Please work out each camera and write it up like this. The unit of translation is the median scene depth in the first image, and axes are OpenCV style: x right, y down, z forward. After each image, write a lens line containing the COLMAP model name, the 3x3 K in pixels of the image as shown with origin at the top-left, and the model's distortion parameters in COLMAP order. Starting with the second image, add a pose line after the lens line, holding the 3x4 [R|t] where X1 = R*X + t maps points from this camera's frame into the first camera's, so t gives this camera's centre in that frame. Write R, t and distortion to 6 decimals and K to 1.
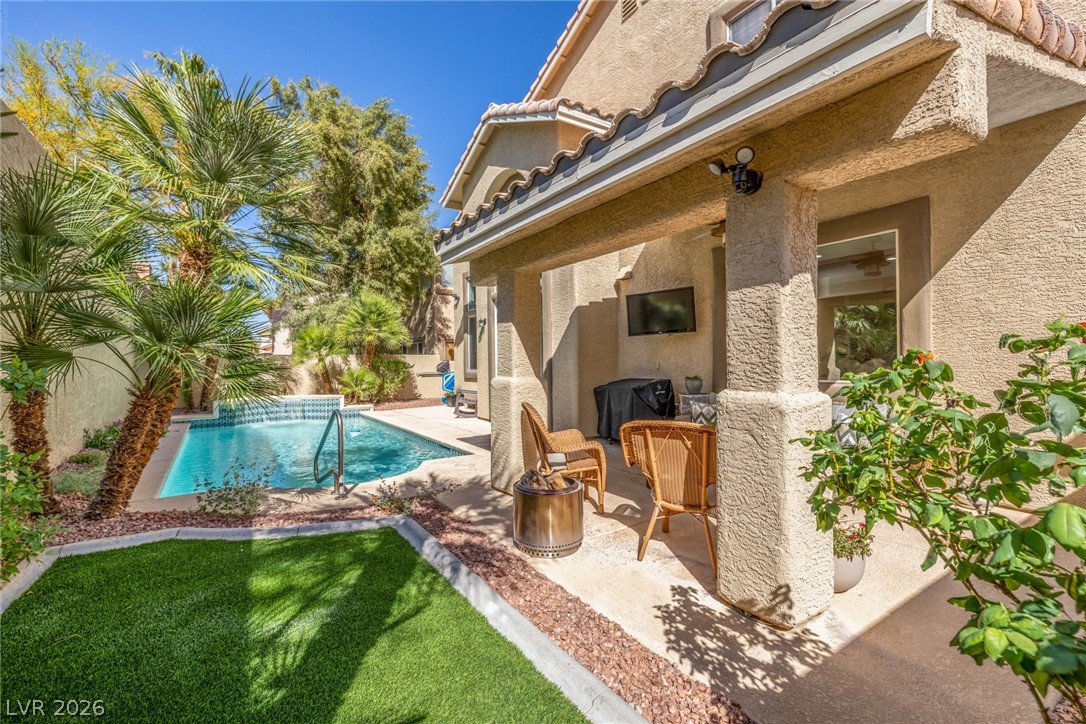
lens RADIAL K [[458.2, 0, 535.9], [0, 458.2, 356.0], [0, 0, 1]] dist [0.001121, 0.000702]
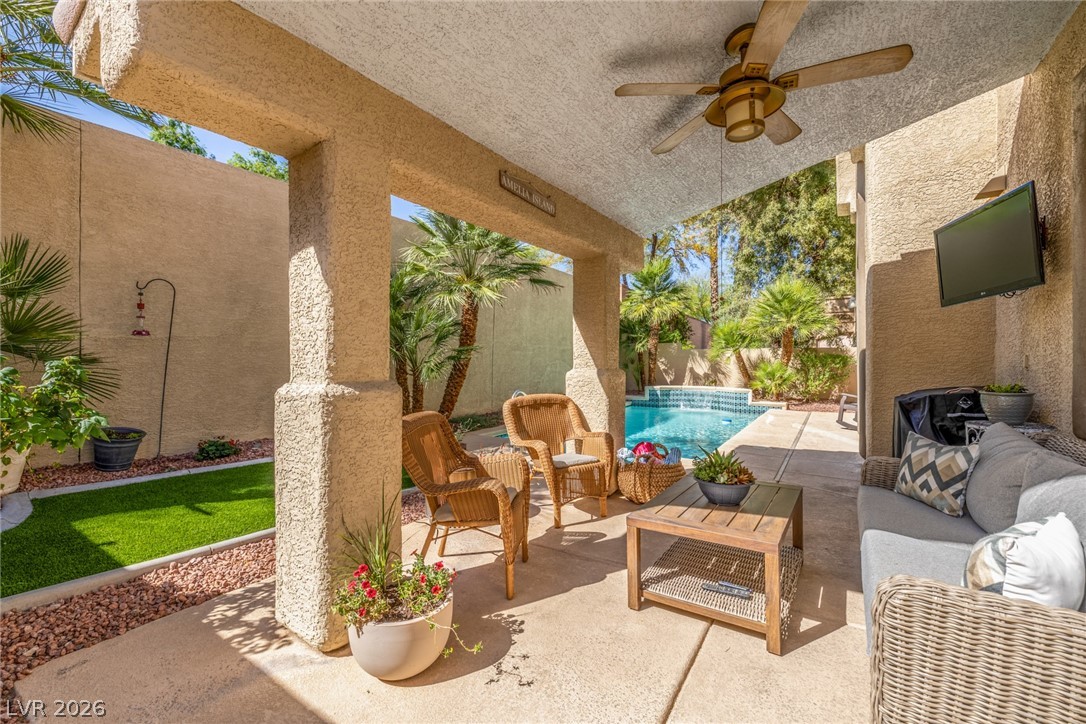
lens RADIAL K [[458.2, 0, 537.6], [0, 458.2, 358.2], [0, 0, 1]] dist [0.001121, 0.000702]
pose [[0.375962, 0.006733, -0.926611, 0.358310], [0.007405, 0.999920, 0.010270, 0.005779], [0.926605, -0.010723, 0.375882, 0.248189]]
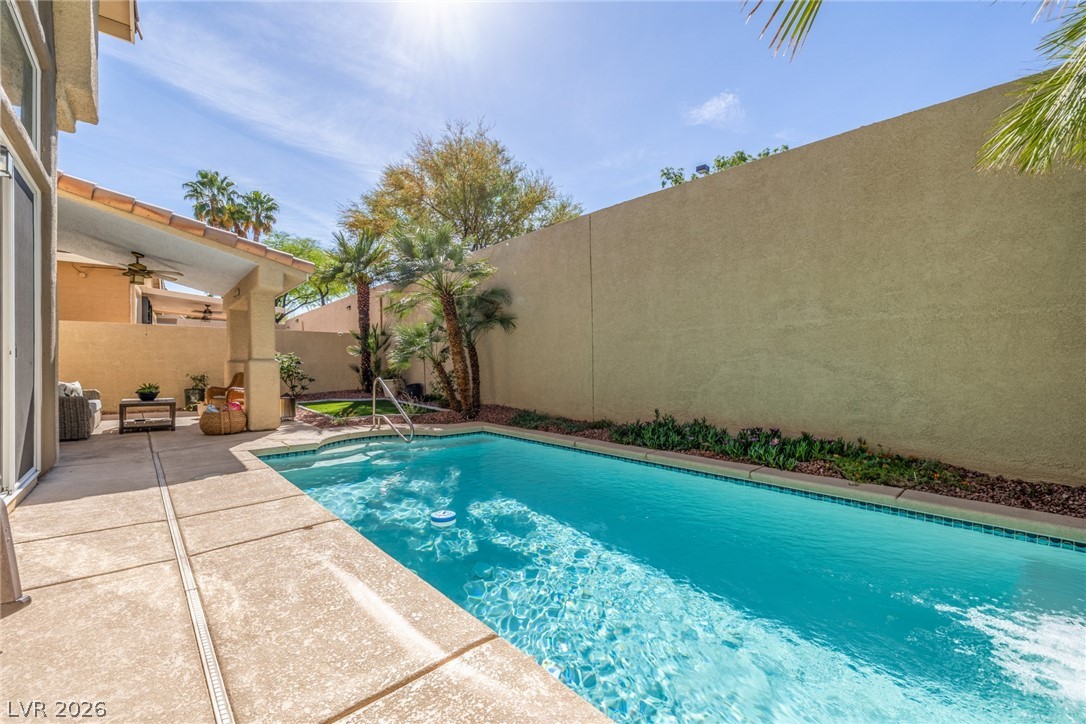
lens RADIAL K [[458.2, 0, 544.6], [0, 458.2, 364.6], [0, 0, 1]] dist [0.001121, 0.000702]
pose [[-0.991195, 0.010104, -0.132024, -0.351828], [0.011037, 0.999919, -0.006341, 0.036911], [0.131950, -0.007742, -0.991226, 1.210080]]
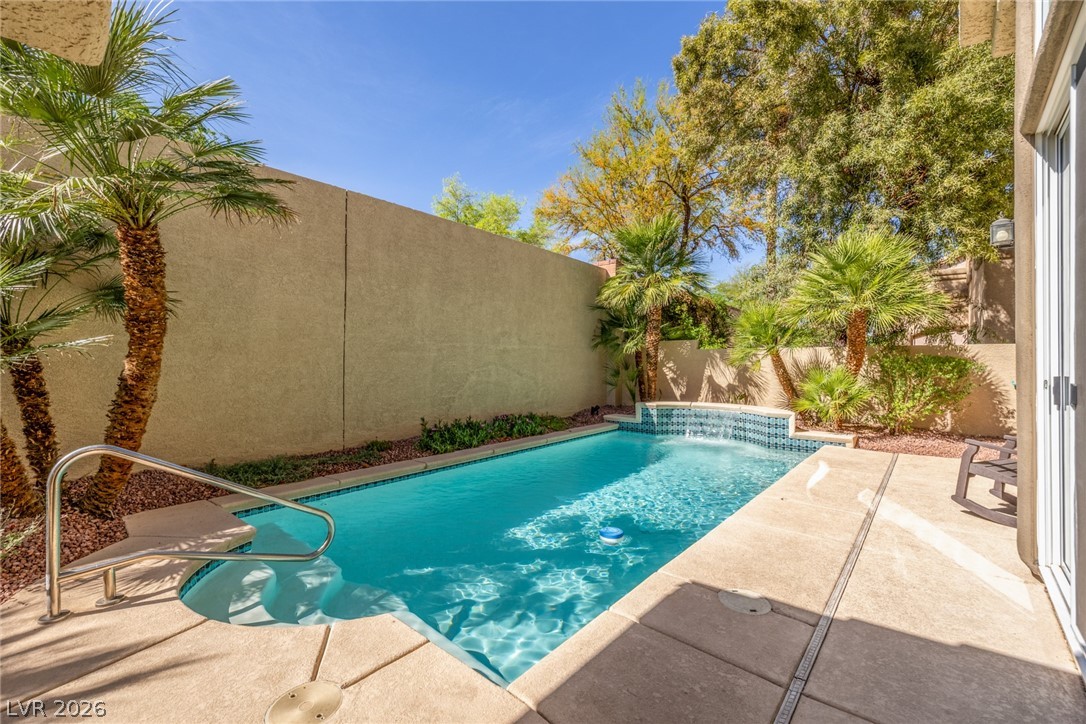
lens RADIAL K [[458.2, 0, 539.2], [0, 458.2, 363.2], [0, 0, 1]] dist [0.001121, 0.000702]
pose [[0.245255, 0.011832, -0.969386, 0.098484], [0.008388, 0.999862, 0.014326, 0.008796], [0.969422, -0.011645, 0.245122, 0.606259]]
